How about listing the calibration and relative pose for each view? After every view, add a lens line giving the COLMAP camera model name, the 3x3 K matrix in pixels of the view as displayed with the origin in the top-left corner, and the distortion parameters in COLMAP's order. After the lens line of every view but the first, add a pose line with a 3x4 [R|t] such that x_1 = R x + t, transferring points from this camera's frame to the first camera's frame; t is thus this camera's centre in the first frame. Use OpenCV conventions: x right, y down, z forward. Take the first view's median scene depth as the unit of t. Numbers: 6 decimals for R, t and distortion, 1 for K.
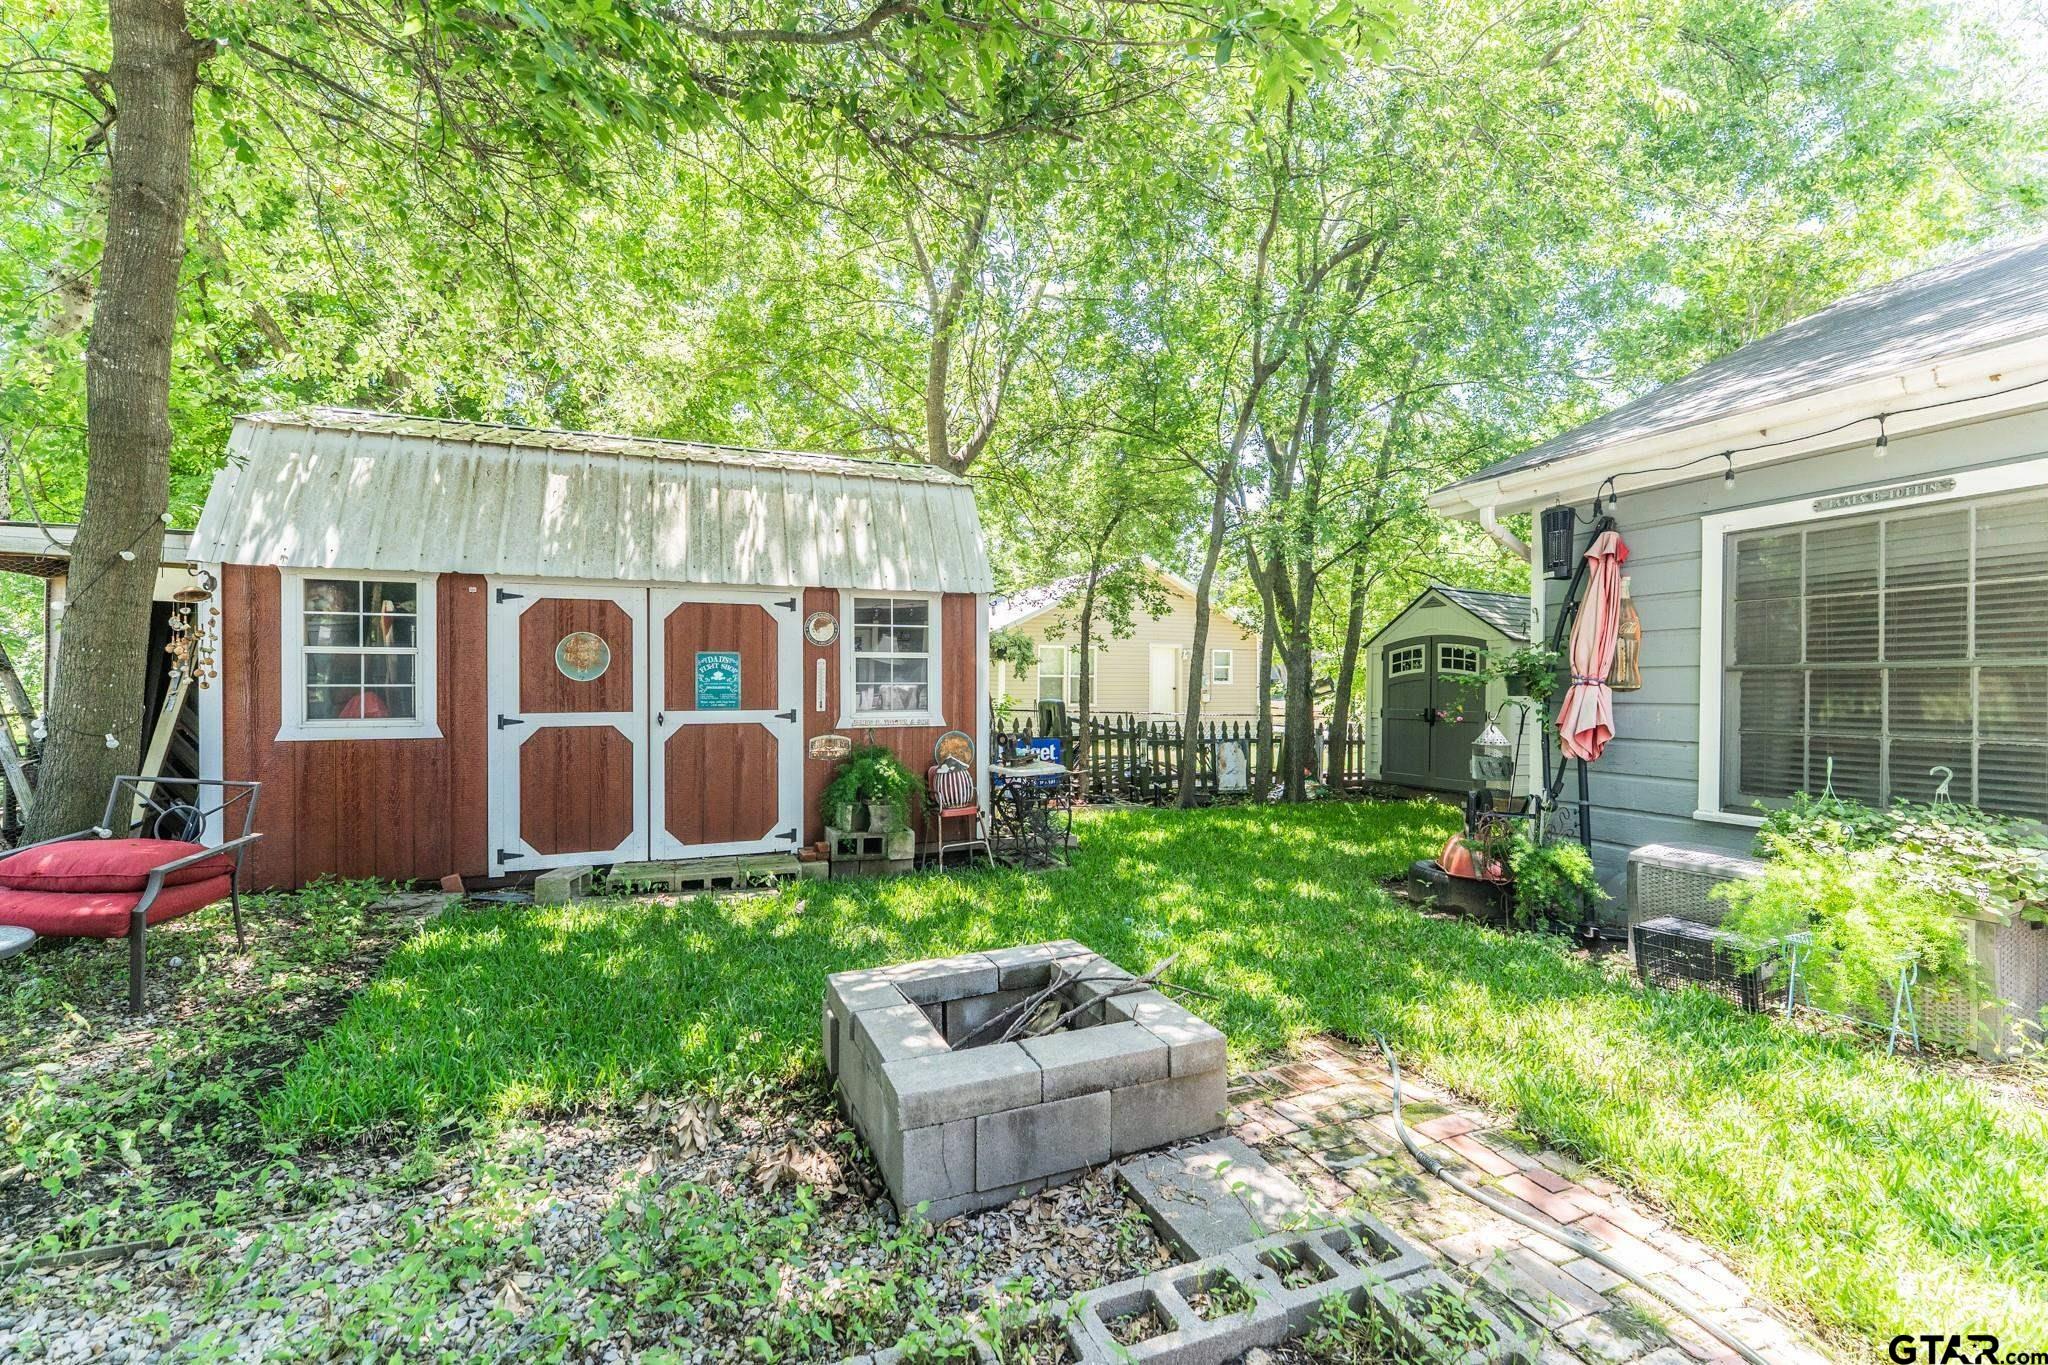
lens RADIAL K [[835.7, 0, 1009.3], [0, 835.7, 683.6], [0, 0, 1]] dist [0.002410, 0.000153]
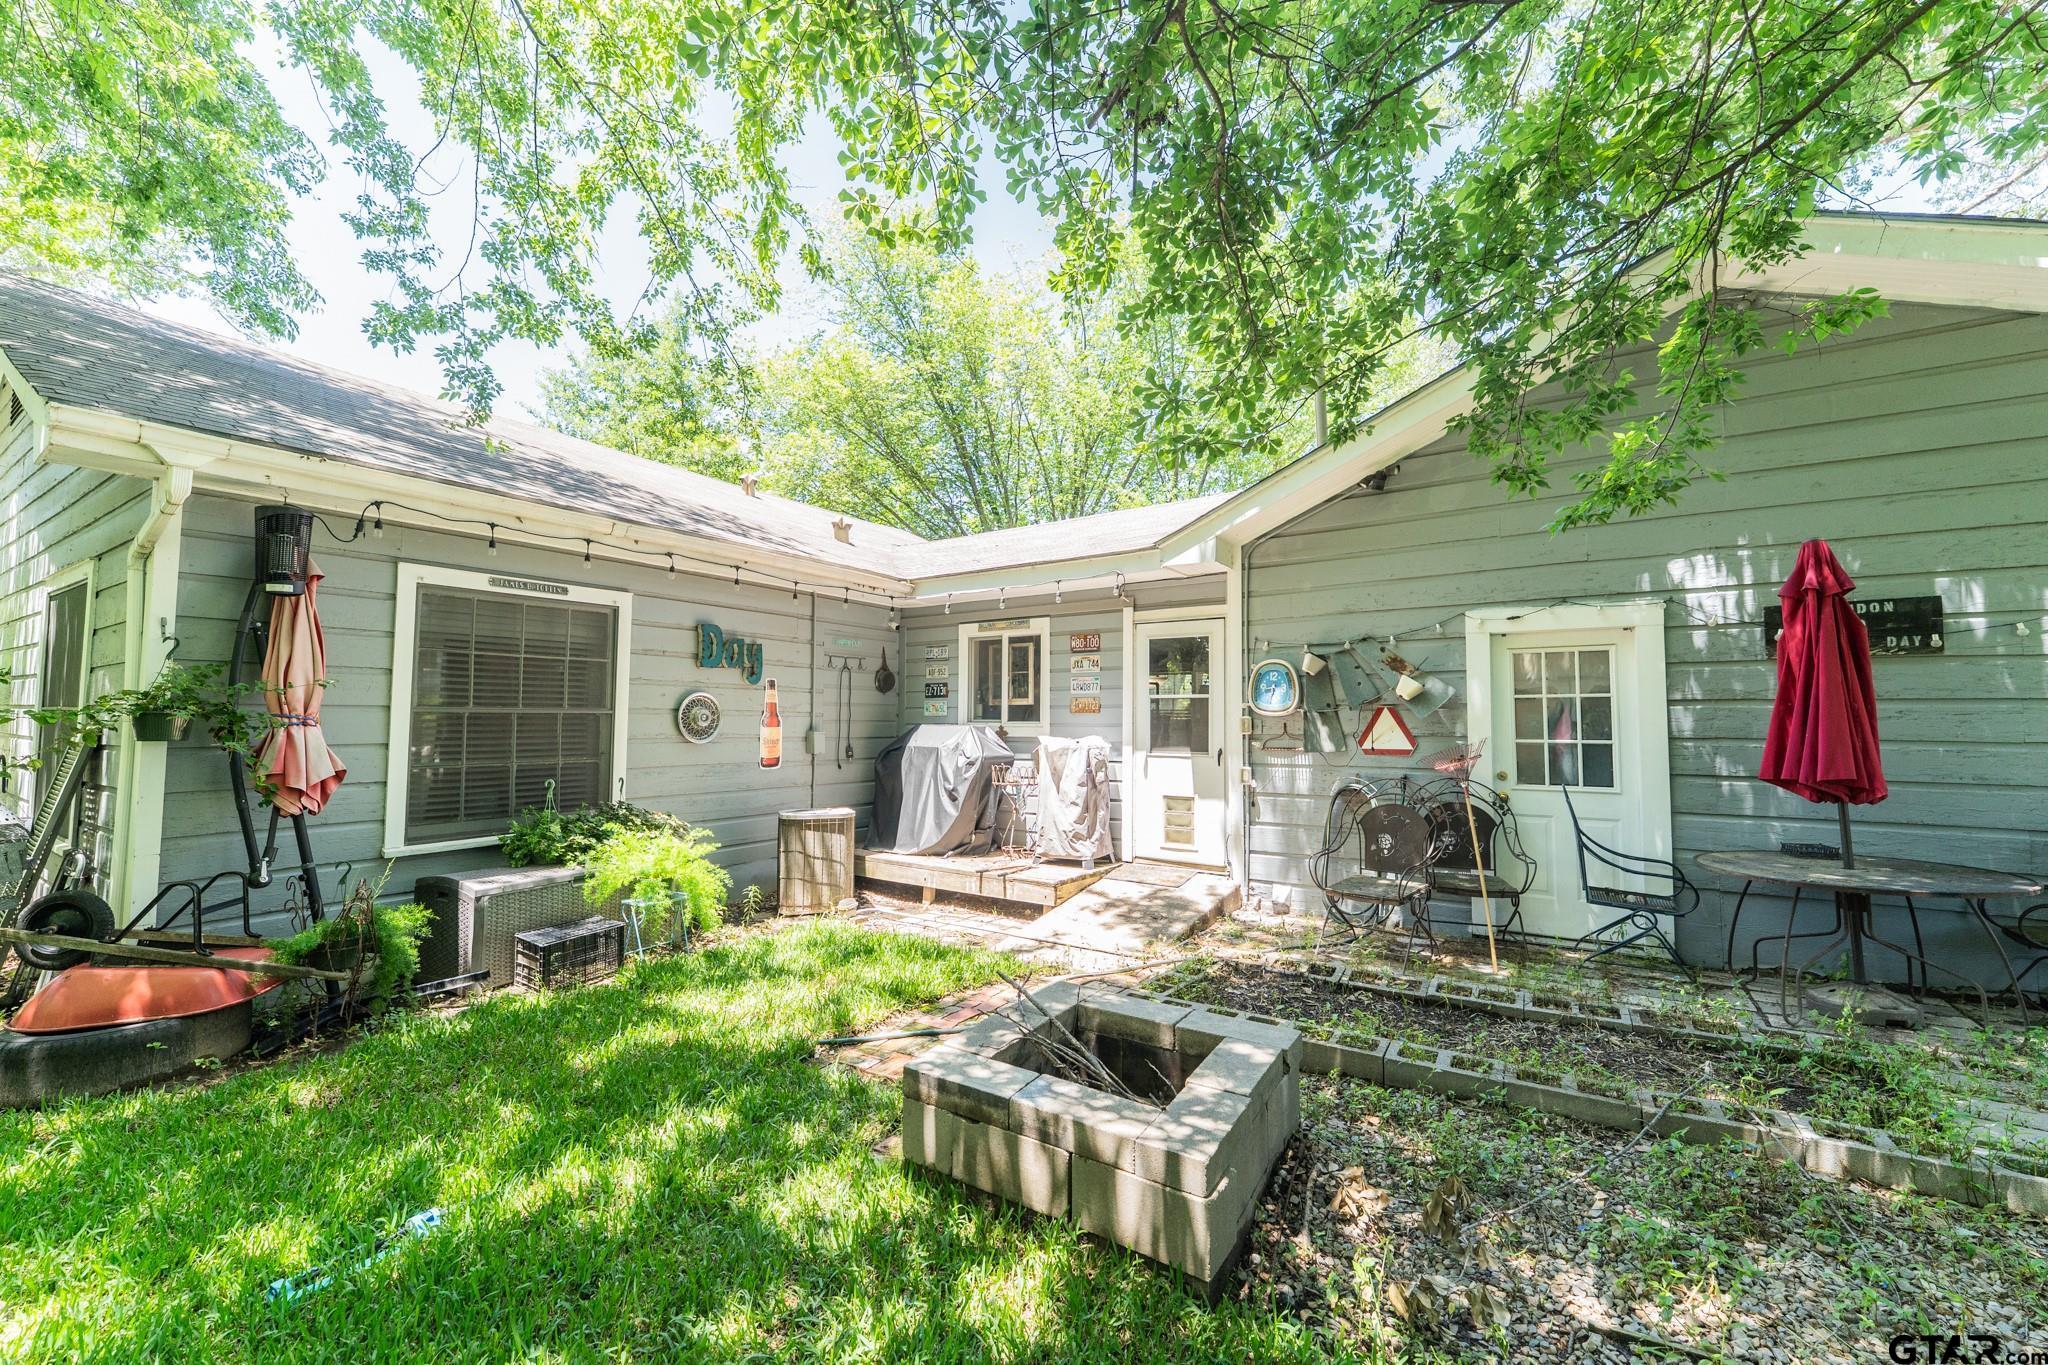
lens RADIAL K [[820.2, 0, 1003.6], [0, 820.2, 679.4], [0, 0, 1]] dist [0.001372, -0.000126]
pose [[-0.561910, 0.037035, 0.826369, -0.347528], [-0.009390, 0.998647, -0.051141, -0.008277], [-0.827145, -0.036496, -0.560802, 0.779966]]
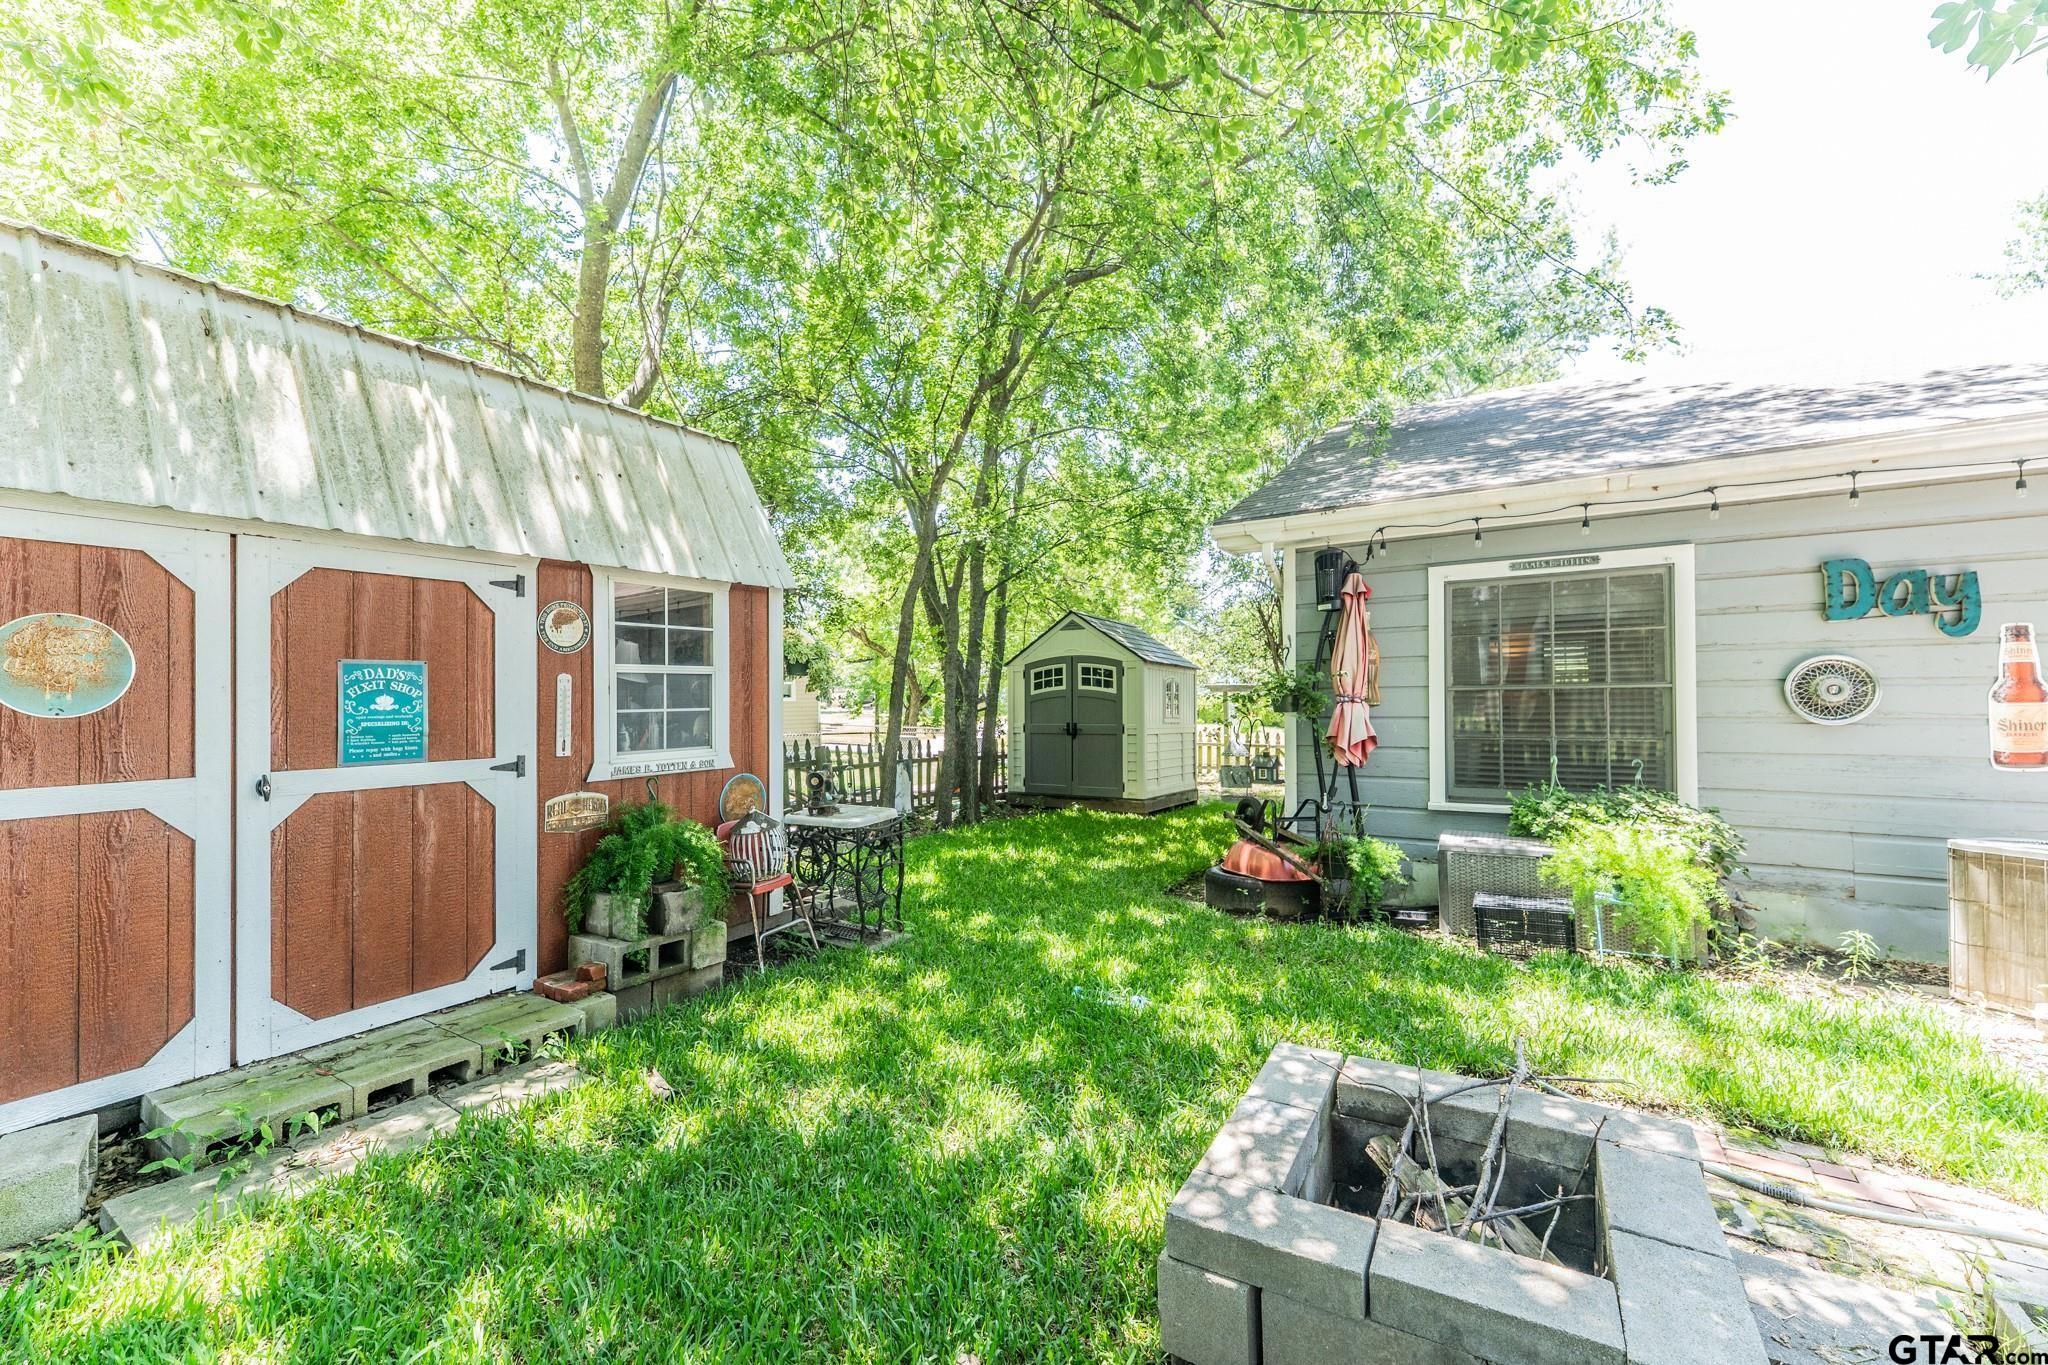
lens RADIAL K [[832.9, 0, 1020.2], [0, 832.9, 689.1], [0, 0, 1]] dist [0.001544, 0.000104]
pose [[0.808246, -0.002040, 0.588842, -0.328632], [0.008497, 0.999930, -0.008199, -0.010304], [-0.588784, 0.011630, 0.808207, 0.293071]]
